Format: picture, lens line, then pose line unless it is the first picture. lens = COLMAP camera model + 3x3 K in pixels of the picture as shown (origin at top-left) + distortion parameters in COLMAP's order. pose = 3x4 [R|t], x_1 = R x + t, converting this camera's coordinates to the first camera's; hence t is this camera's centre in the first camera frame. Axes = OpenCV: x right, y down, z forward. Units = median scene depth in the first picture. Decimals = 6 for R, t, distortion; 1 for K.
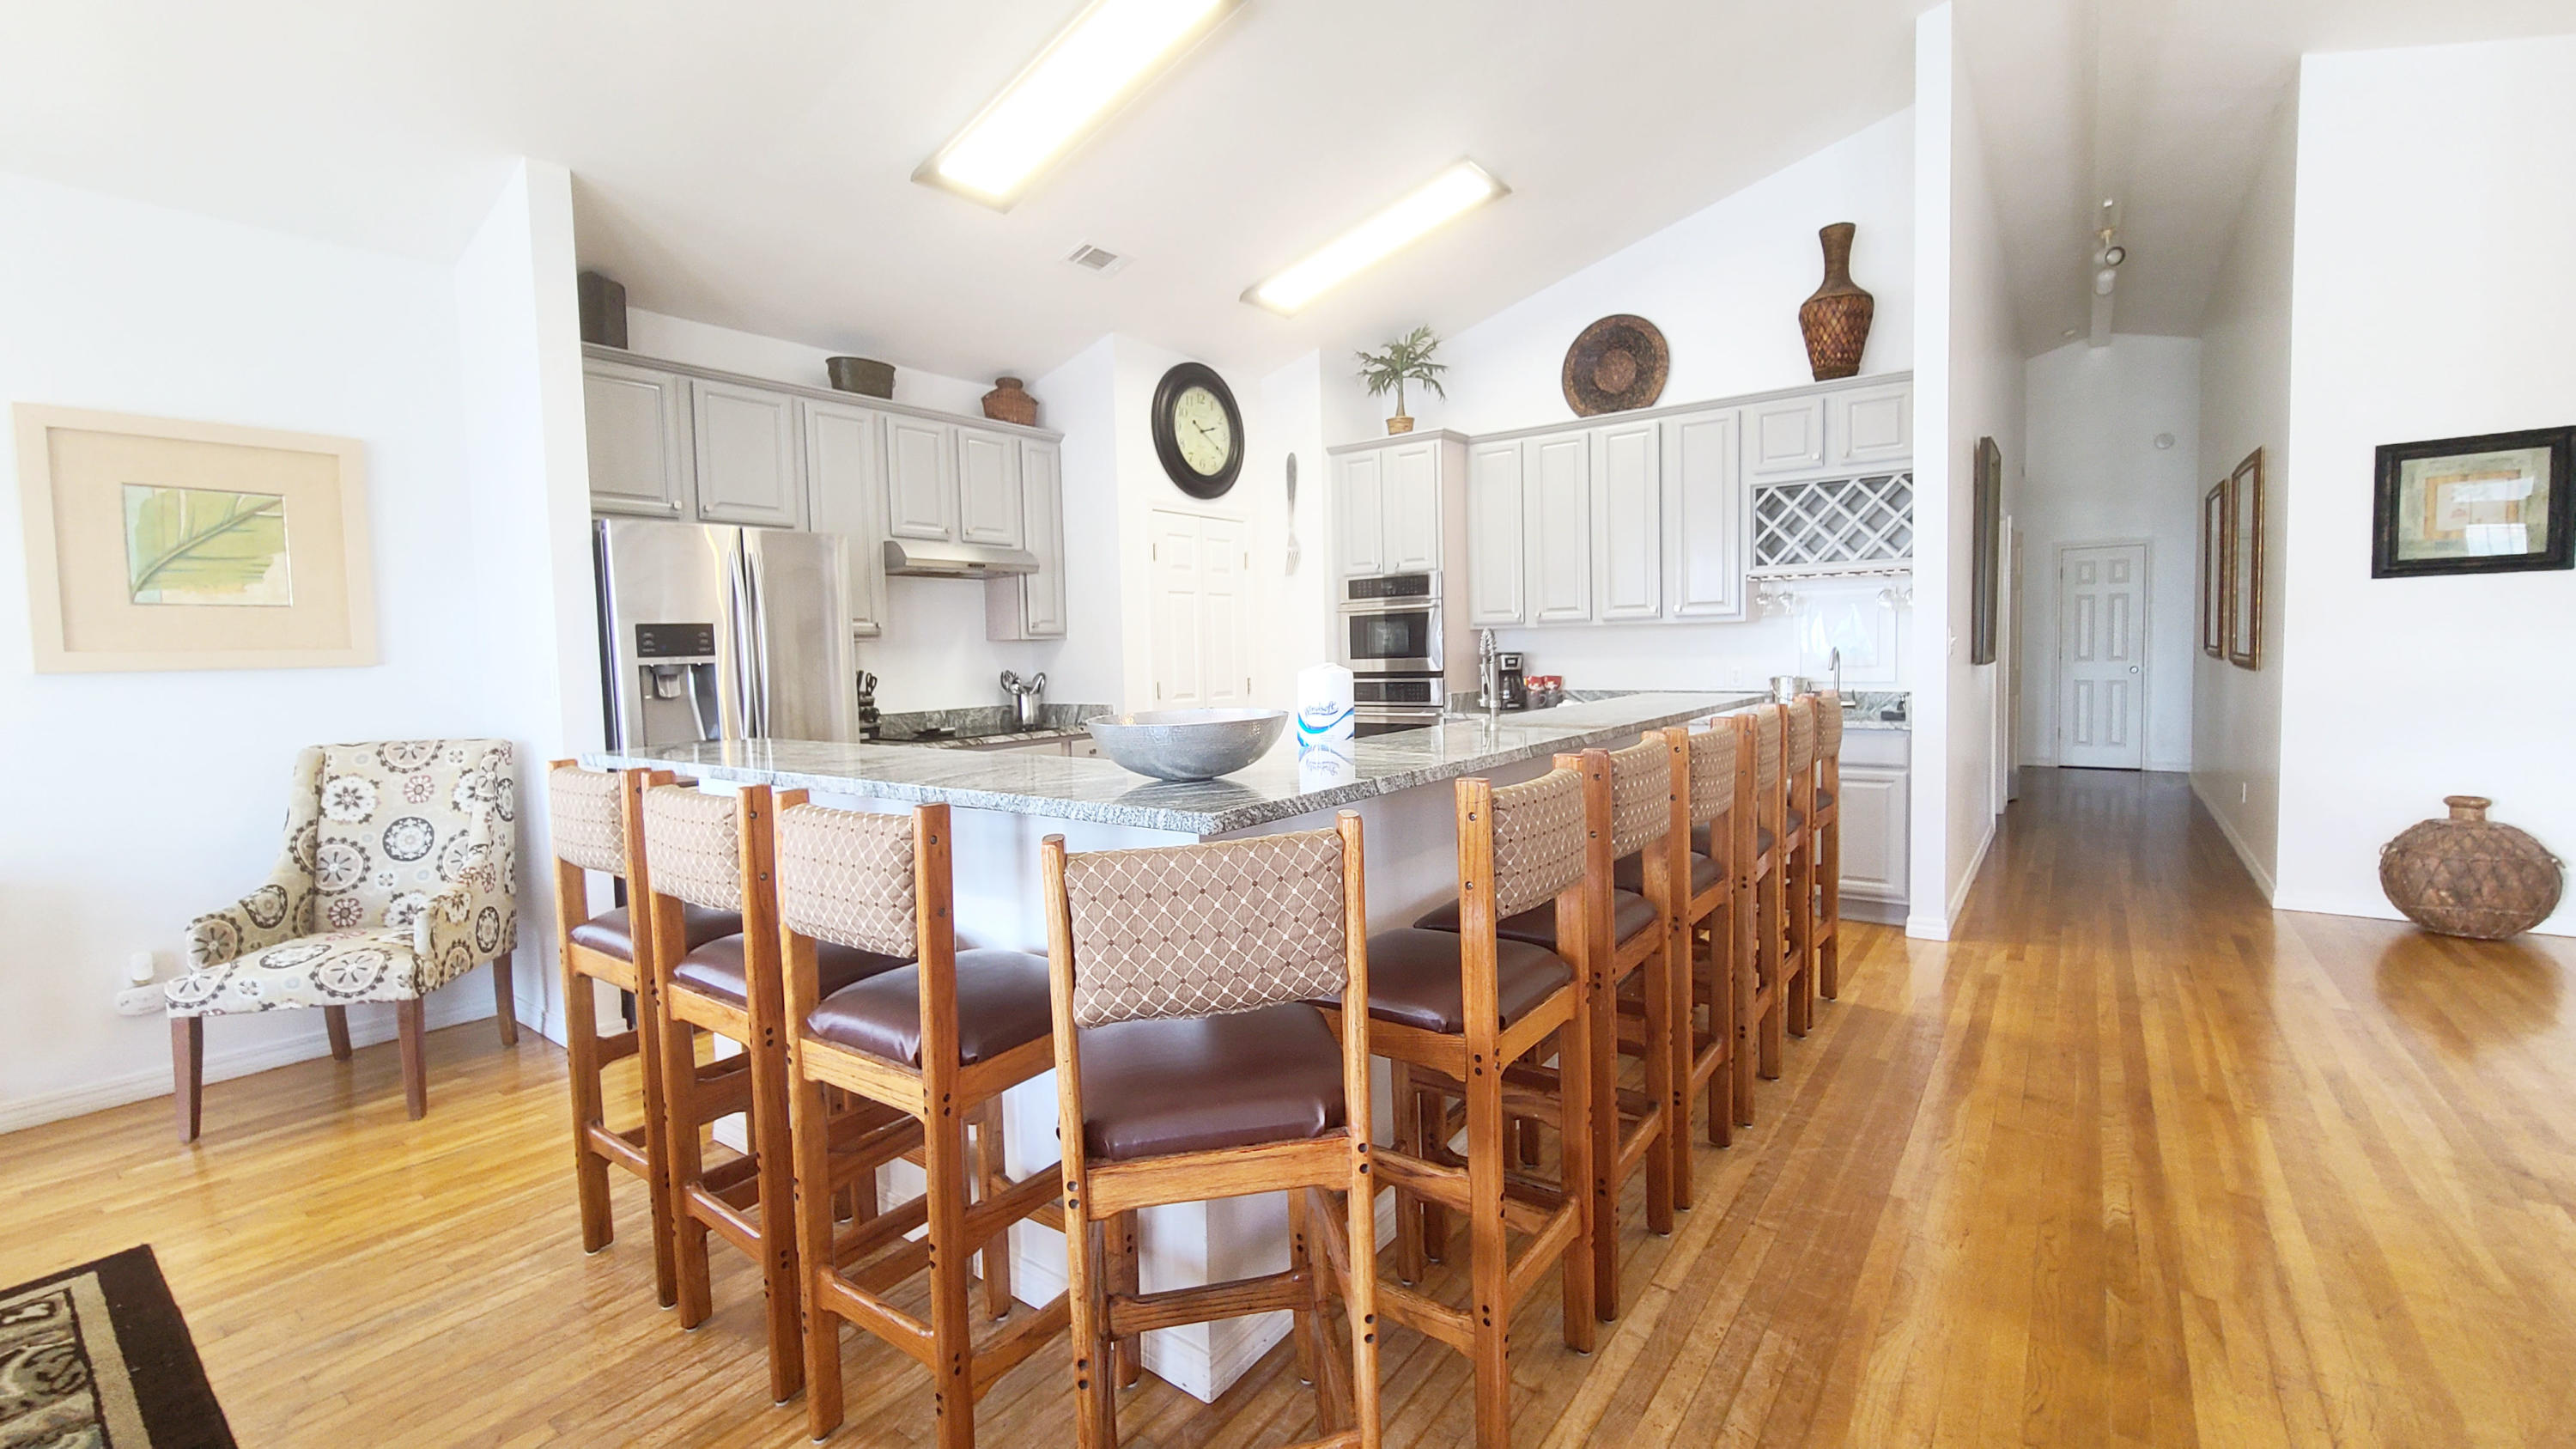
lens RADIAL K [[1059.5, 0, 1308.4], [0, 1059.5, 717.3], [0, 0, 1]] dist [0.000834, -0.002669]
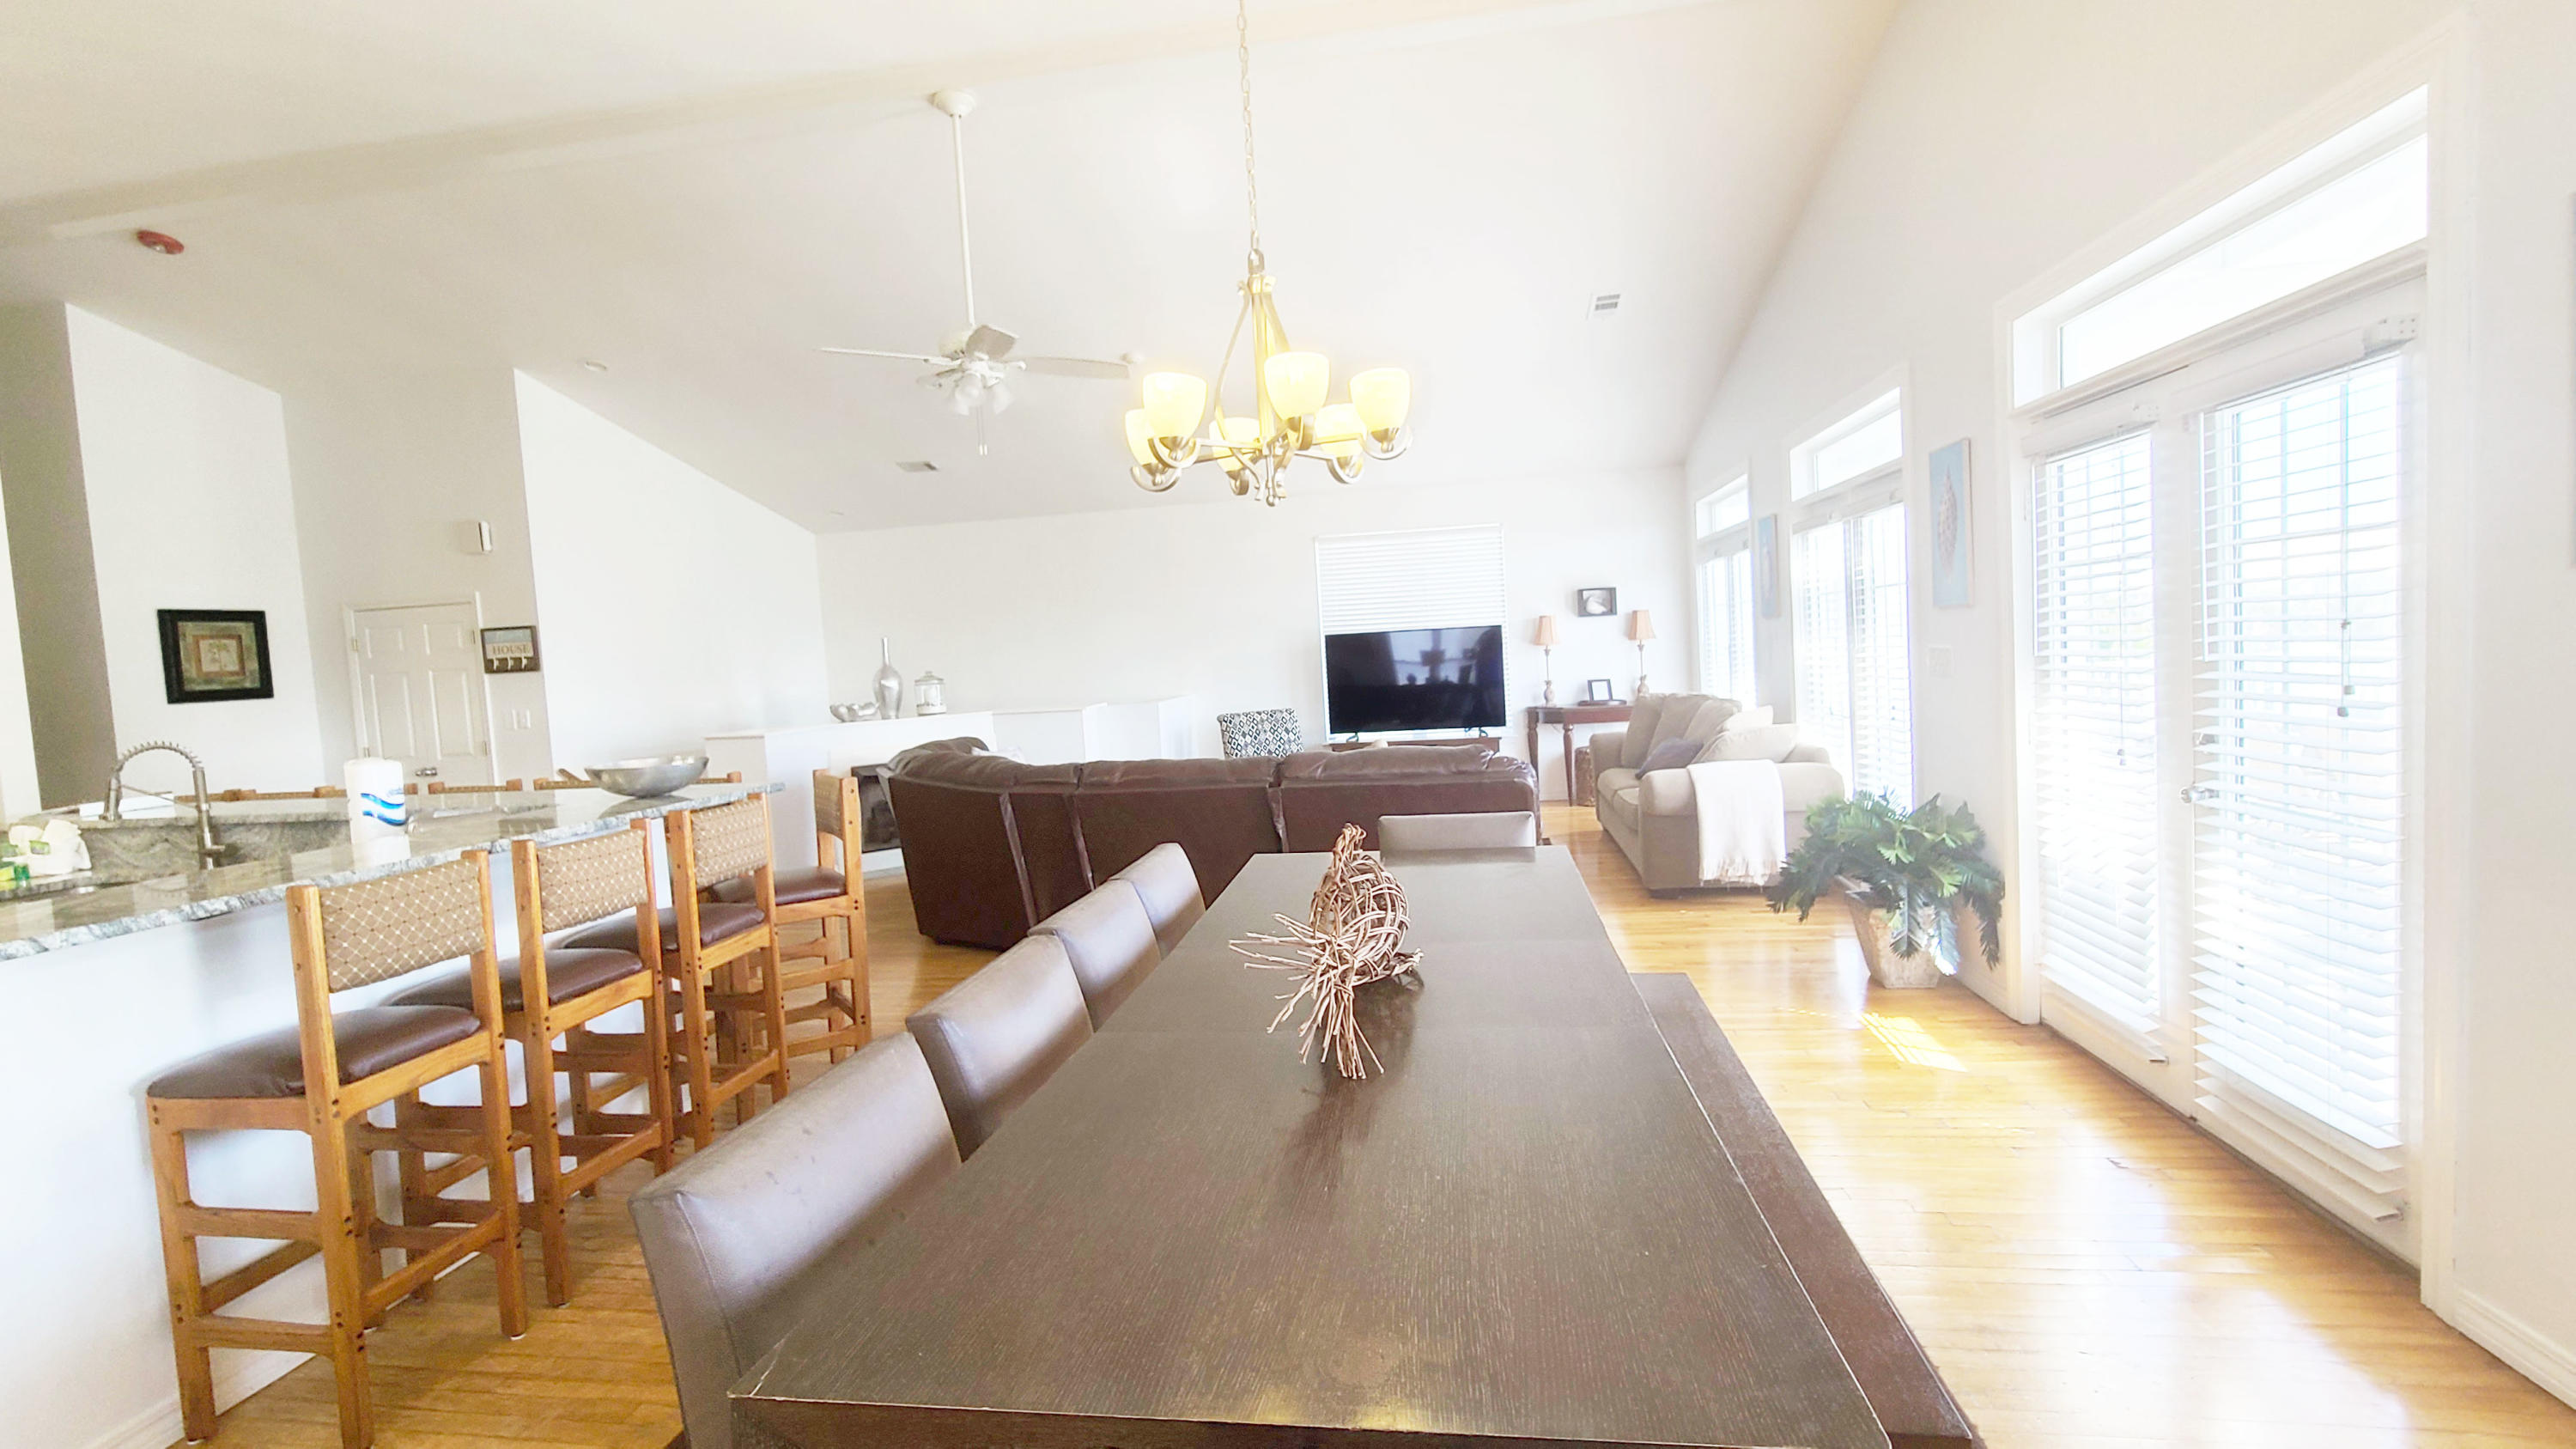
lens RADIAL K [[1059.5, 0, 1308.0], [0, 1059.5, 710.0], [0, 0, 1]] dist [0.000834, -0.002669]
pose [[-0.462536, -0.001028, 0.886600, -0.852142], [0.125809, 0.989804, 0.066782, -0.026130], [-0.877629, 0.142431, -0.457691, 0.301529]]
